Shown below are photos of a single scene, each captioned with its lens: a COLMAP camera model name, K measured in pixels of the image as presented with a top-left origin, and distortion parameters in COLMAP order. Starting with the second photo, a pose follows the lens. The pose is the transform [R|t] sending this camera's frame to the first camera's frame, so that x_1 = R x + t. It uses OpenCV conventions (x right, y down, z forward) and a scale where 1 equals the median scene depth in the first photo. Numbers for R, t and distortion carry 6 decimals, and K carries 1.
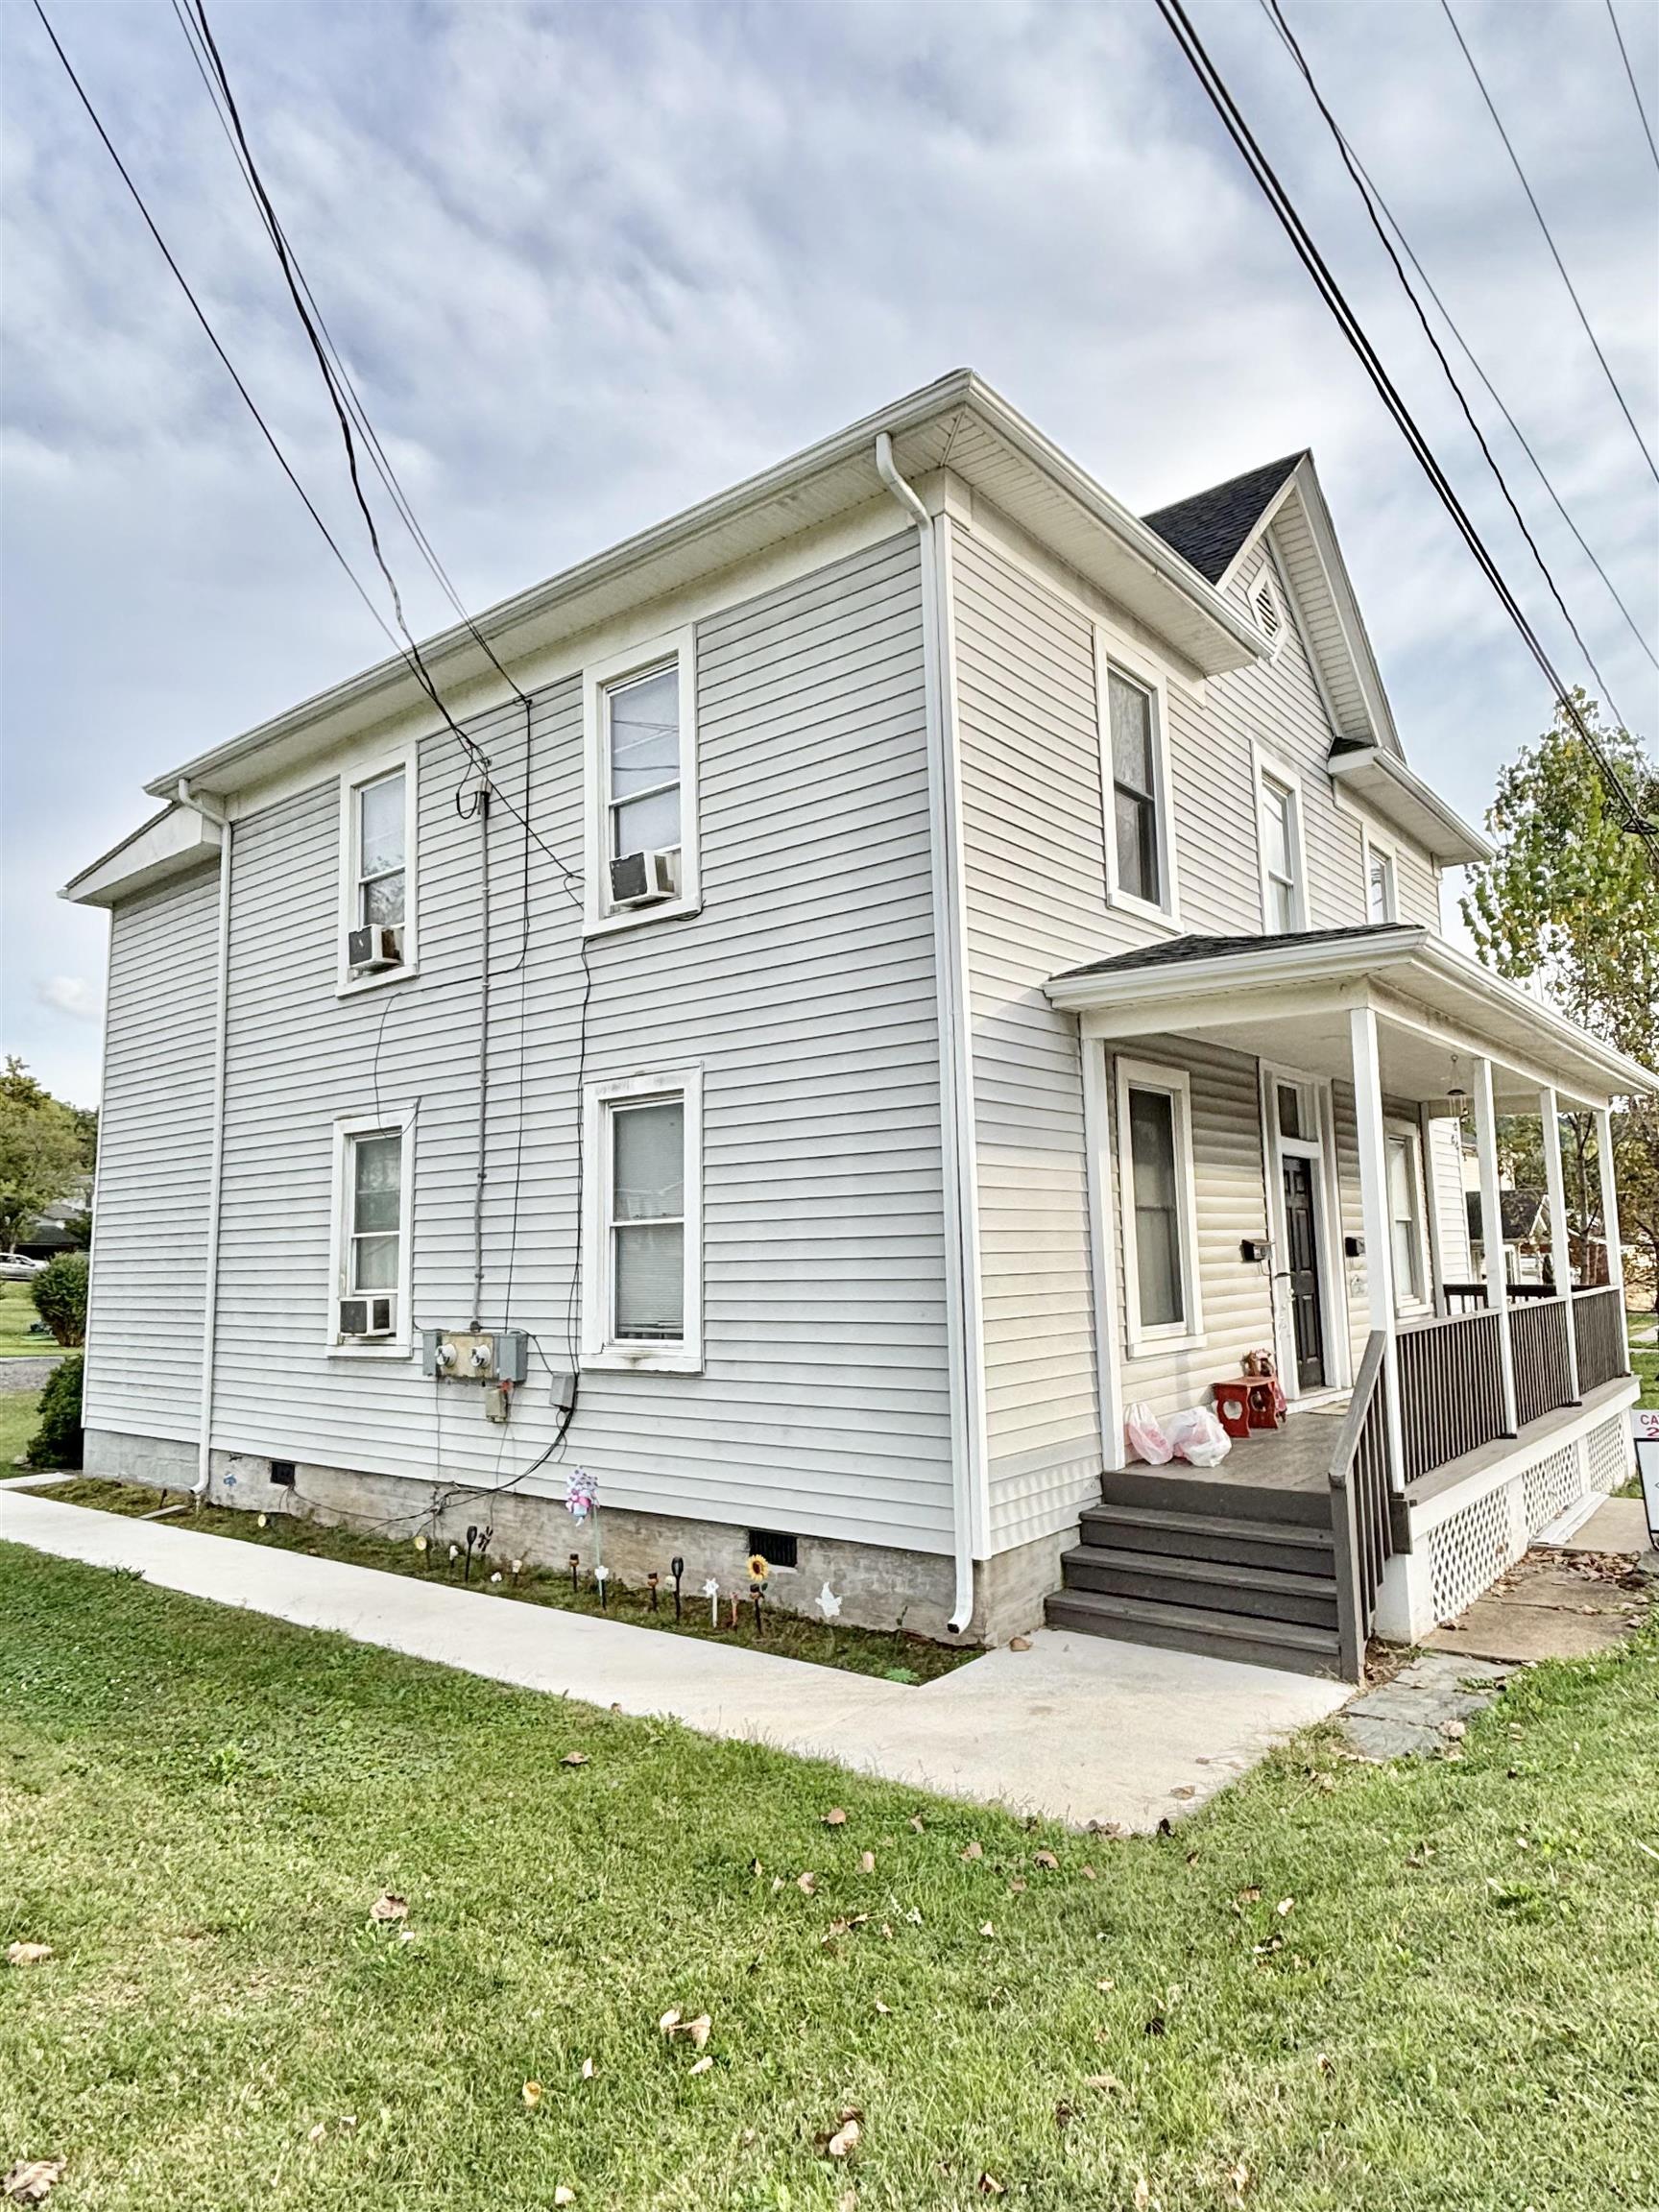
lens RADIAL K [[1277.9, 0, 829.5], [0, 1277.9, 1106.0], [0, 0, 1]] dist [0.025446, -0.046981]
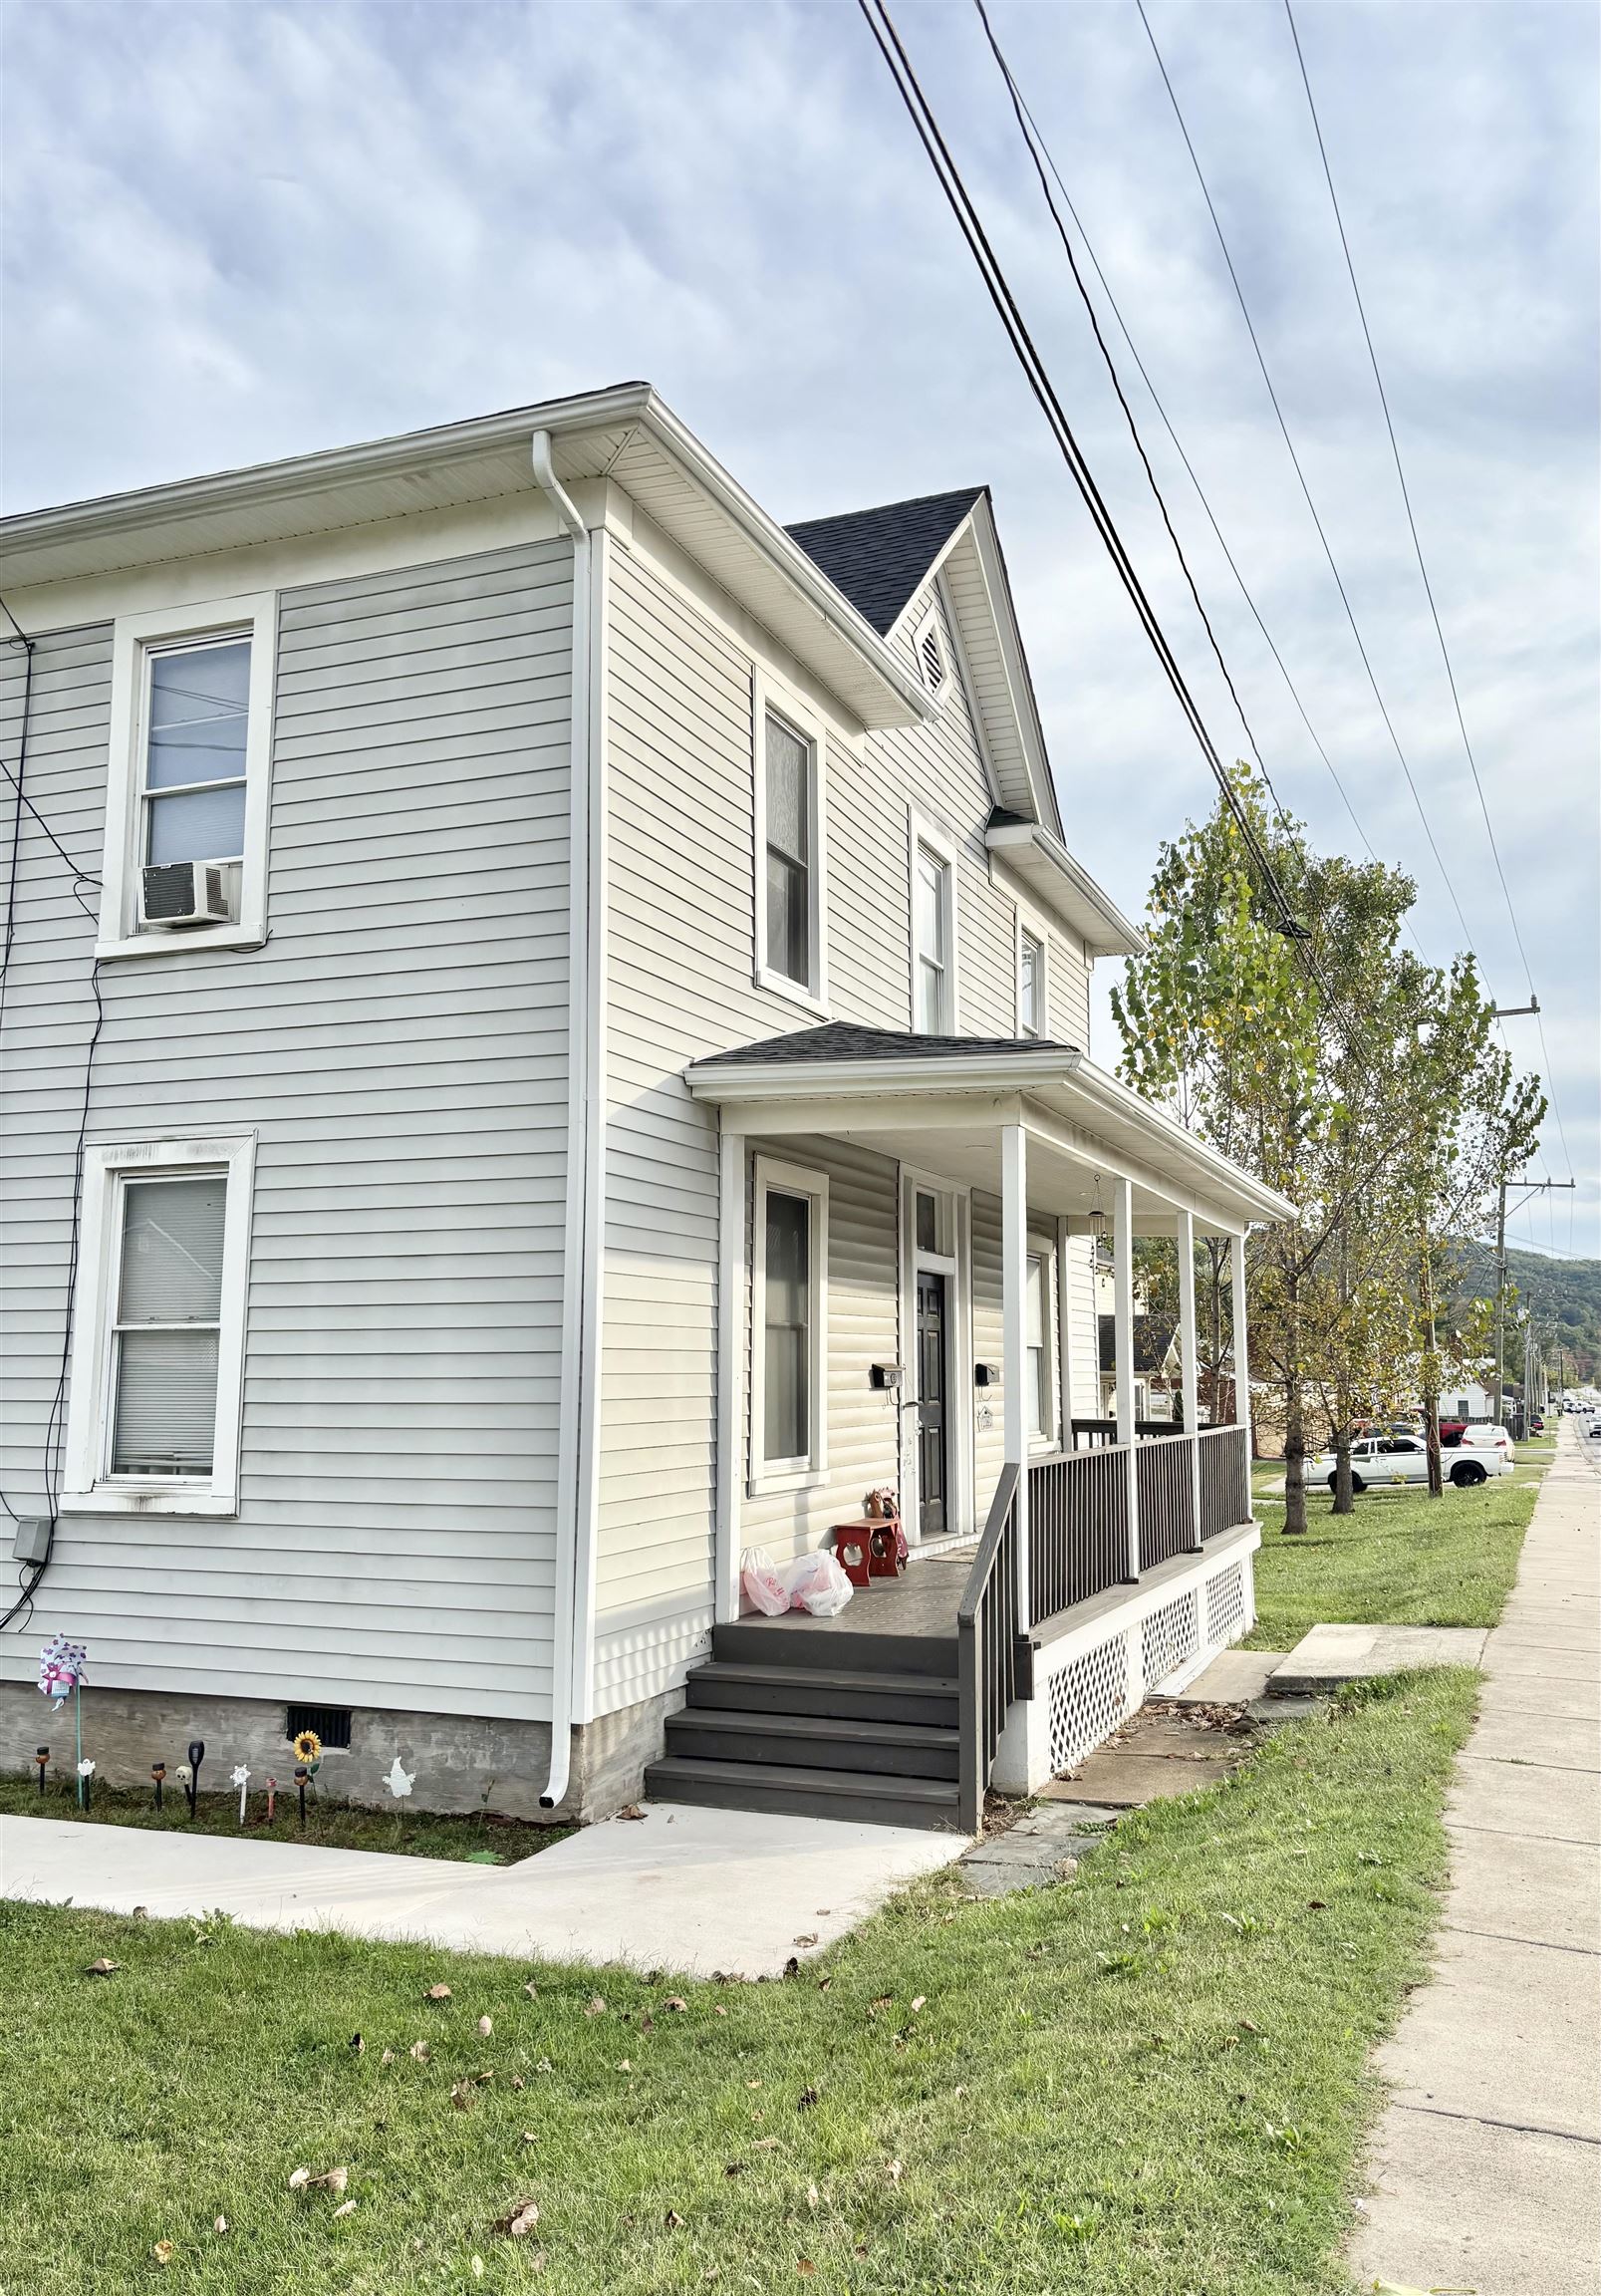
lens RADIAL K [[1829.2, 0, 800.5], [0, 1829.2, 1148.0], [0, 0, 1]] dist [-0.002345, -0.045207]
pose [[0.954061, 0.056594, 0.294219, -0.114131], [-0.053059, 0.998391, -0.019990, -0.018570], [-0.294877, 0.003461, 0.955529, -0.211718]]
